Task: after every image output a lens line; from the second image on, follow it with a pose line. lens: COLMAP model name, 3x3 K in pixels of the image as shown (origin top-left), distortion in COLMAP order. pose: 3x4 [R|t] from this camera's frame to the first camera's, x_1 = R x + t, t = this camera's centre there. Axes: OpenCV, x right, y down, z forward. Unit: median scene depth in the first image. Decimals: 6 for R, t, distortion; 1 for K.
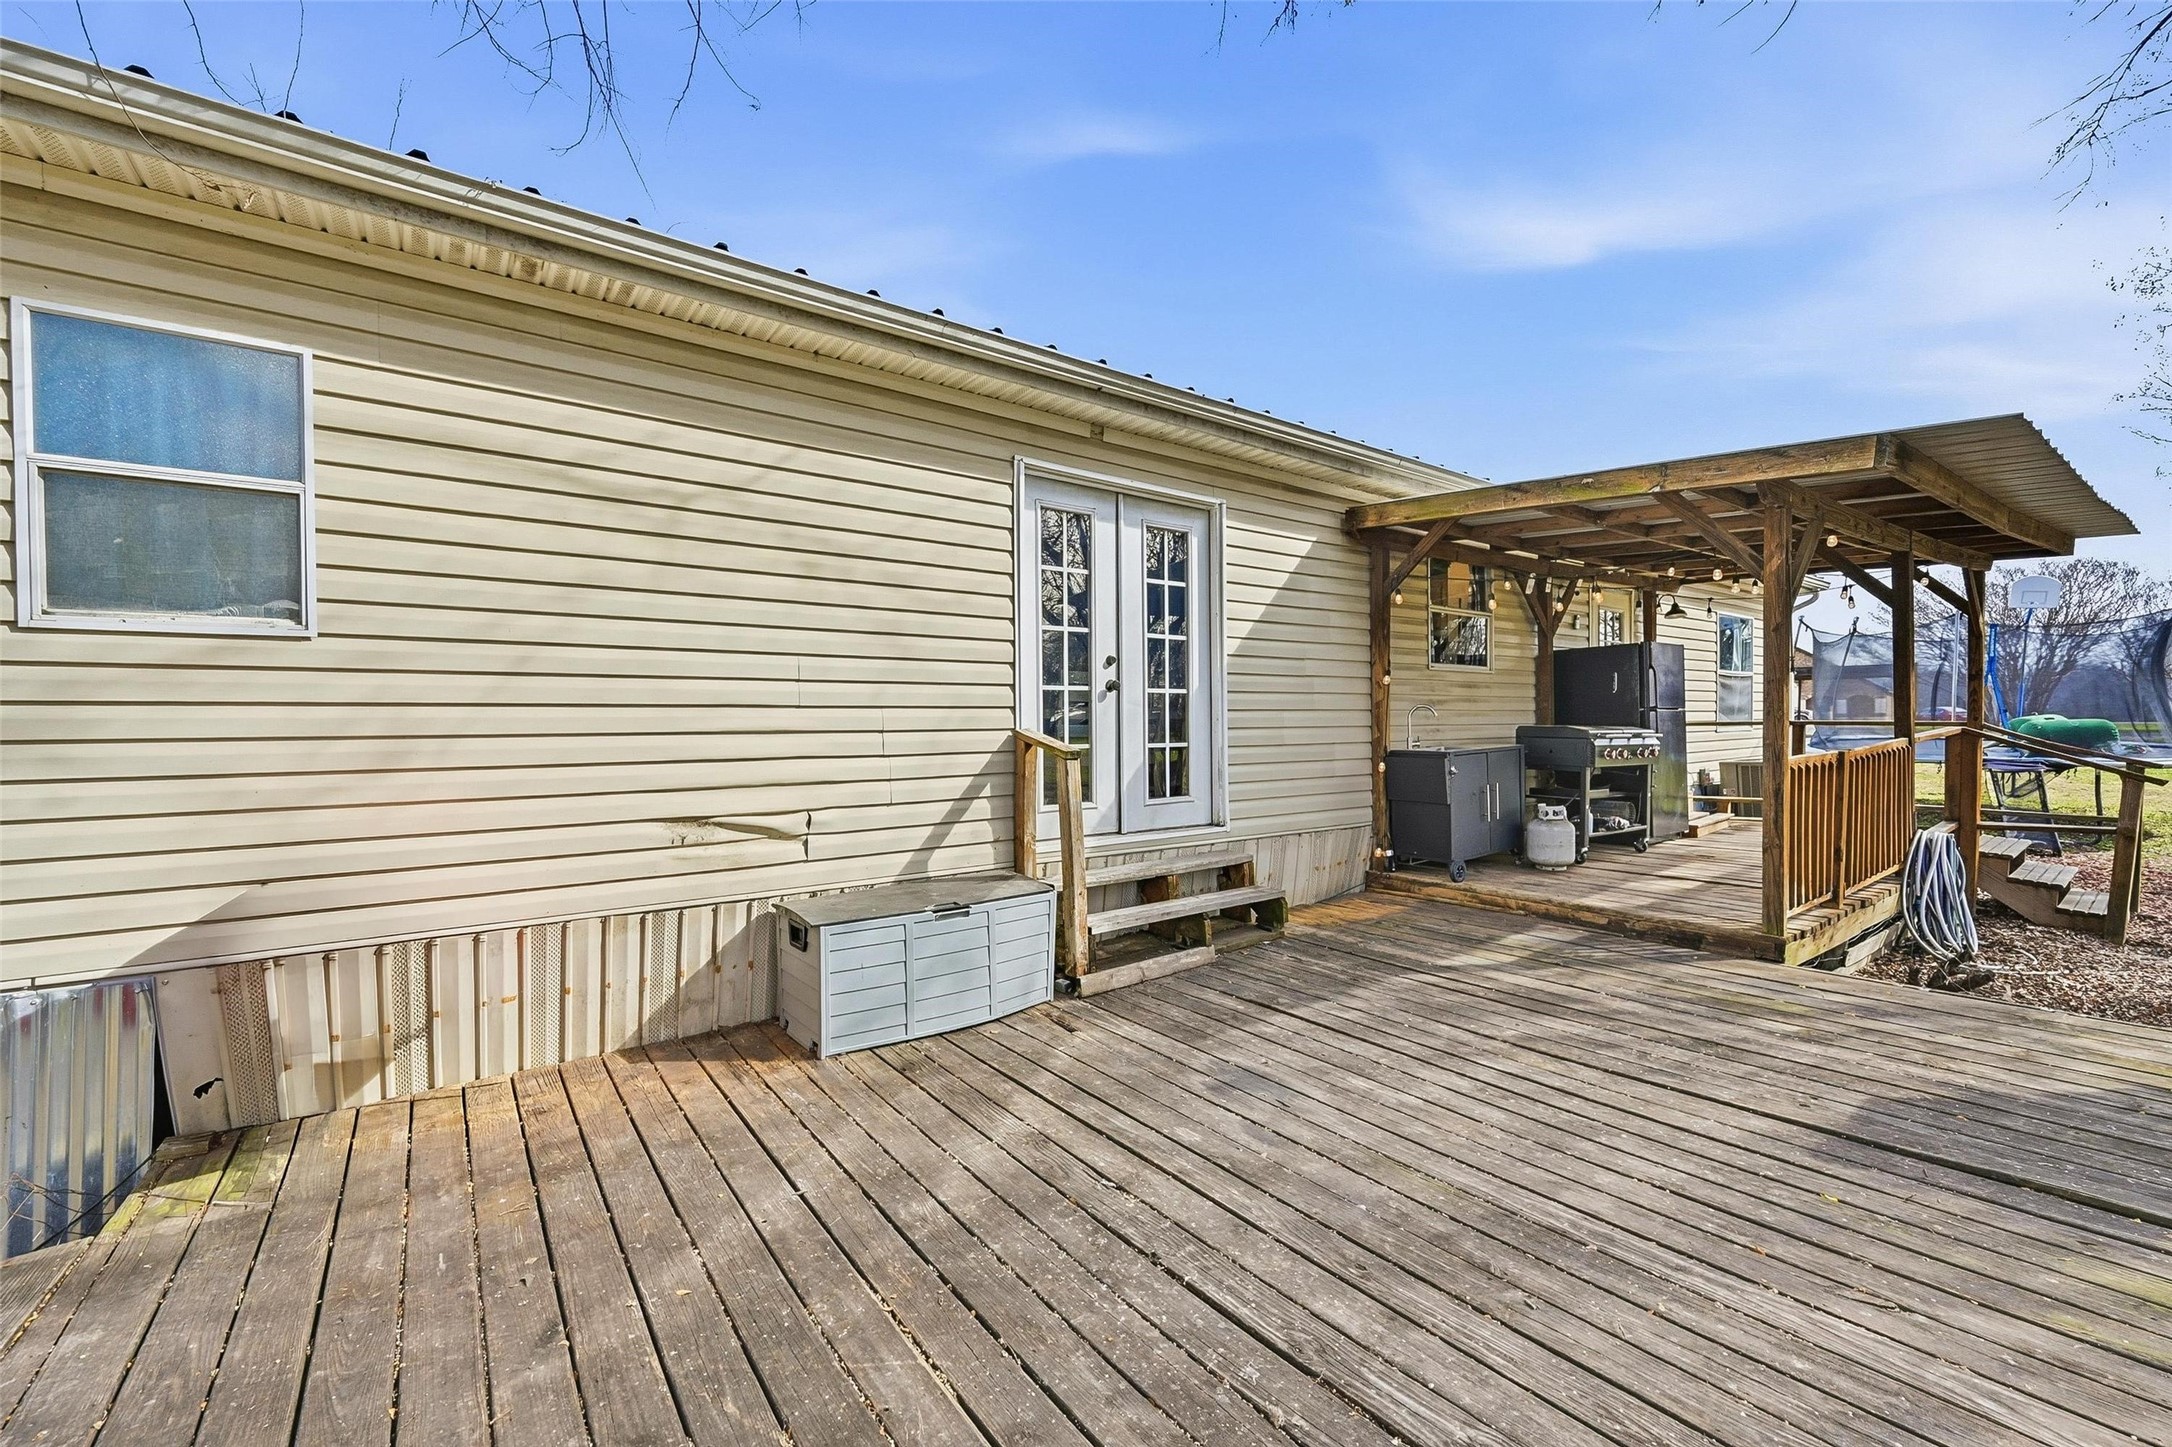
lens RADIAL K [[862.8, 0, 1078.3], [0, 862.8, 722.1], [0, 0, 1]] dist [-0.002162, 0.000330]
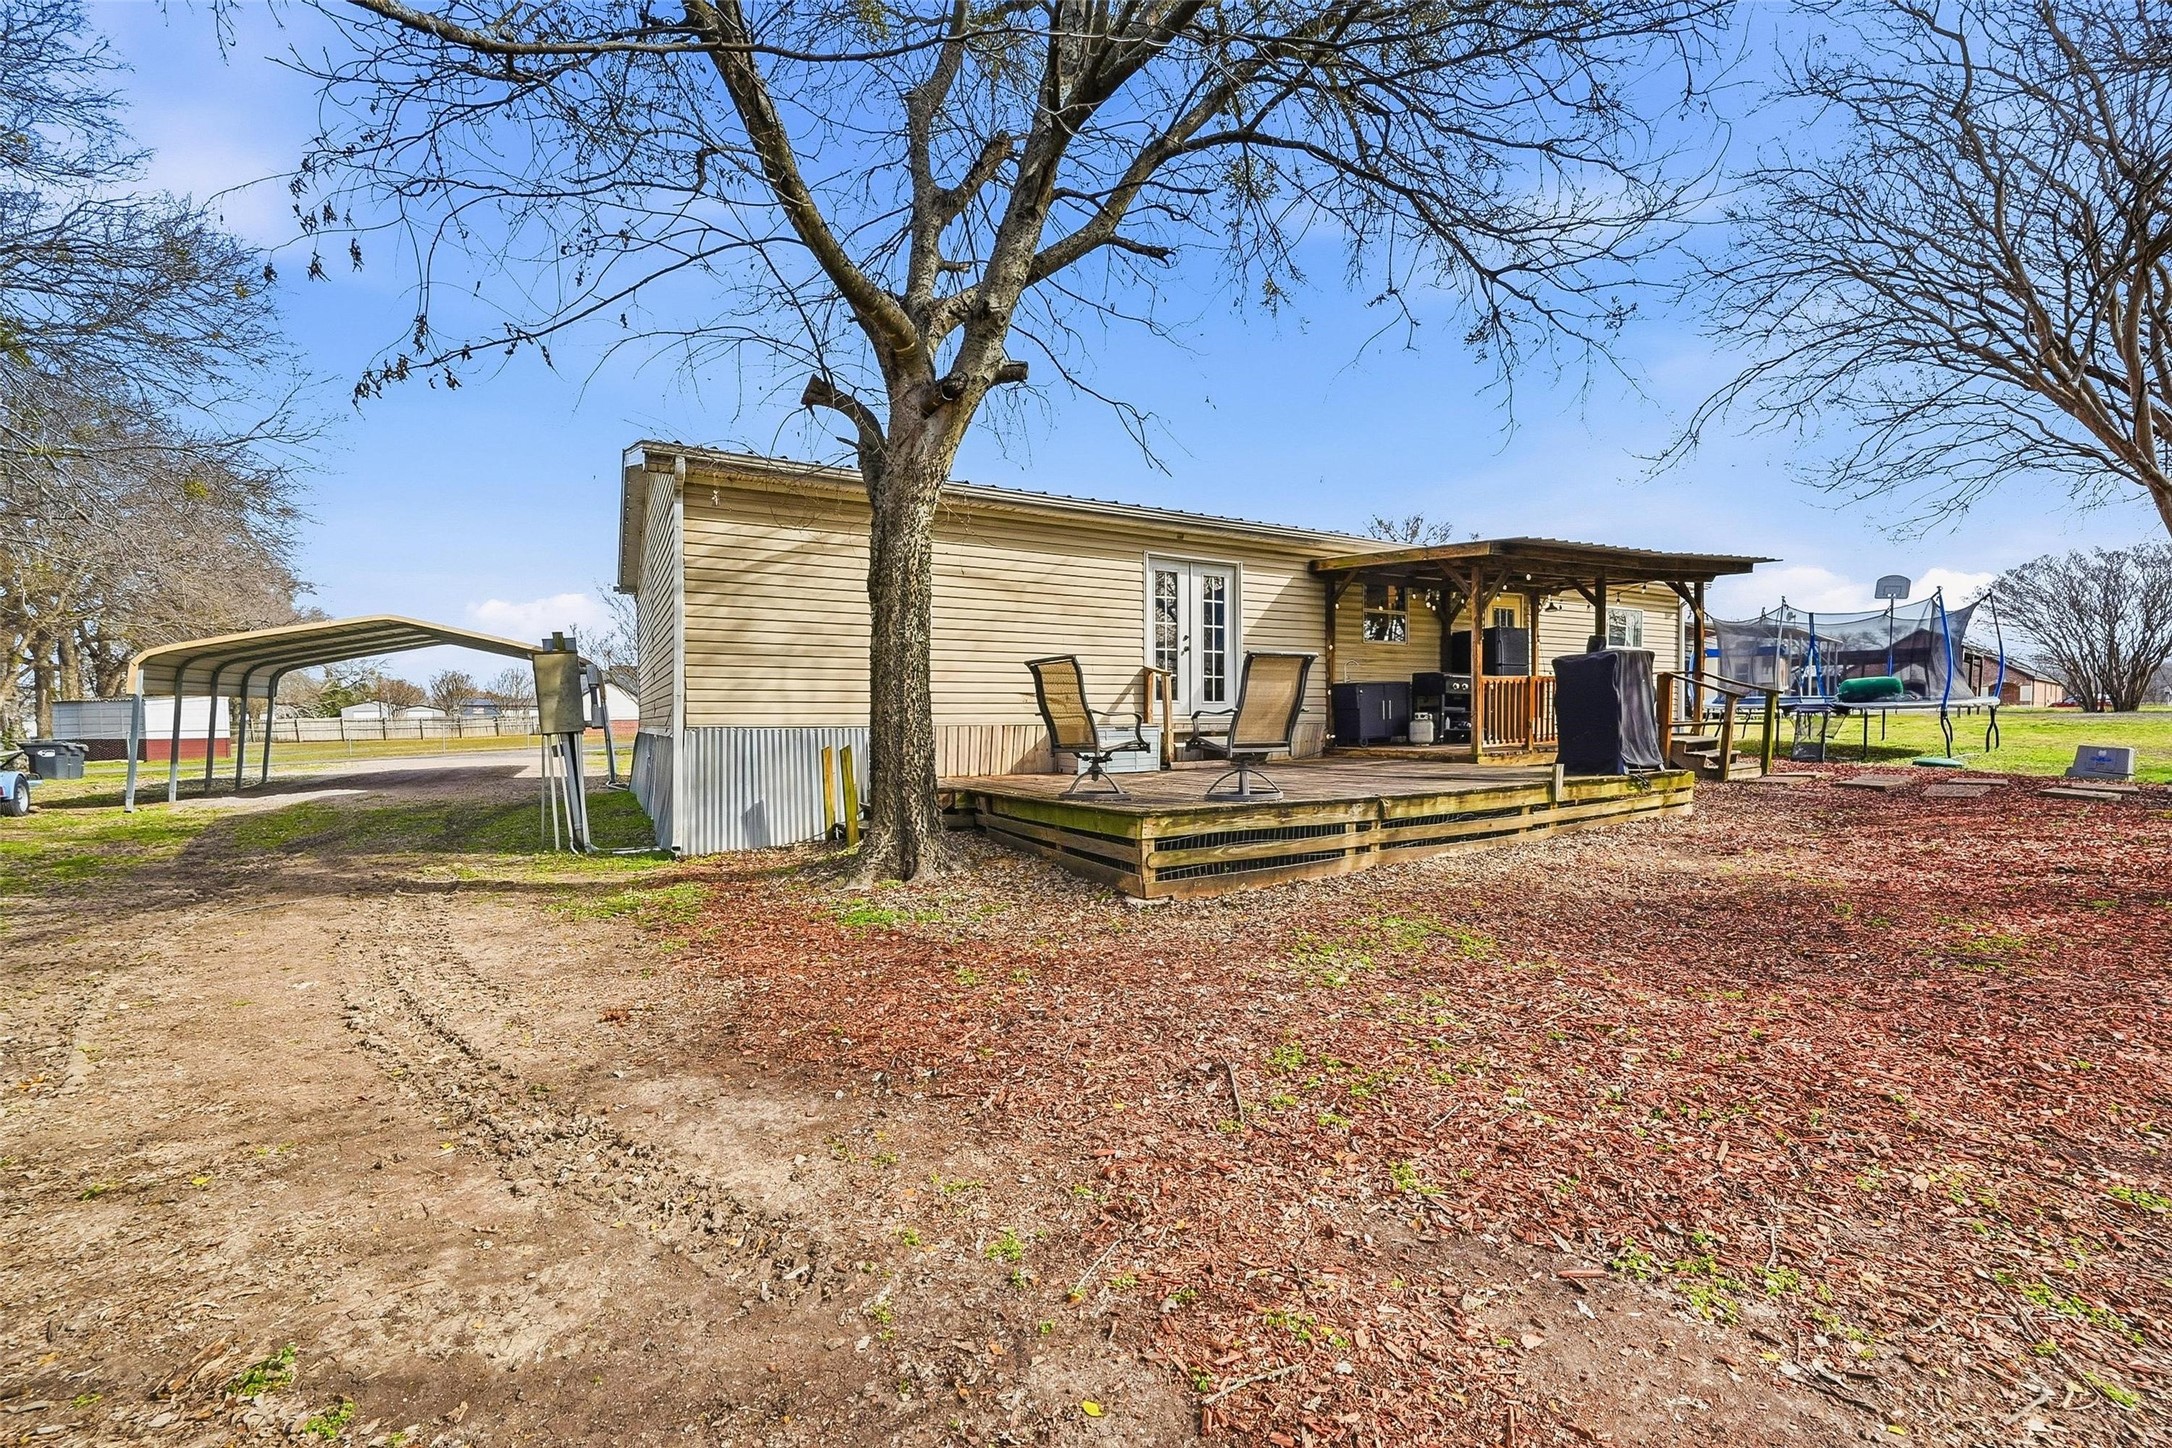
lens RADIAL K [[862.8, 0, 1075.1], [0, 862.8, 720.3], [0, 0, 1]] dist [-0.002162, 0.000330]
pose [[0.991244, 0.000588, -0.132041, 0.044824], [-0.000513, 1.000000, 0.000603, 0.134511], [0.132041, -0.000530, 0.991244, -1.186656]]
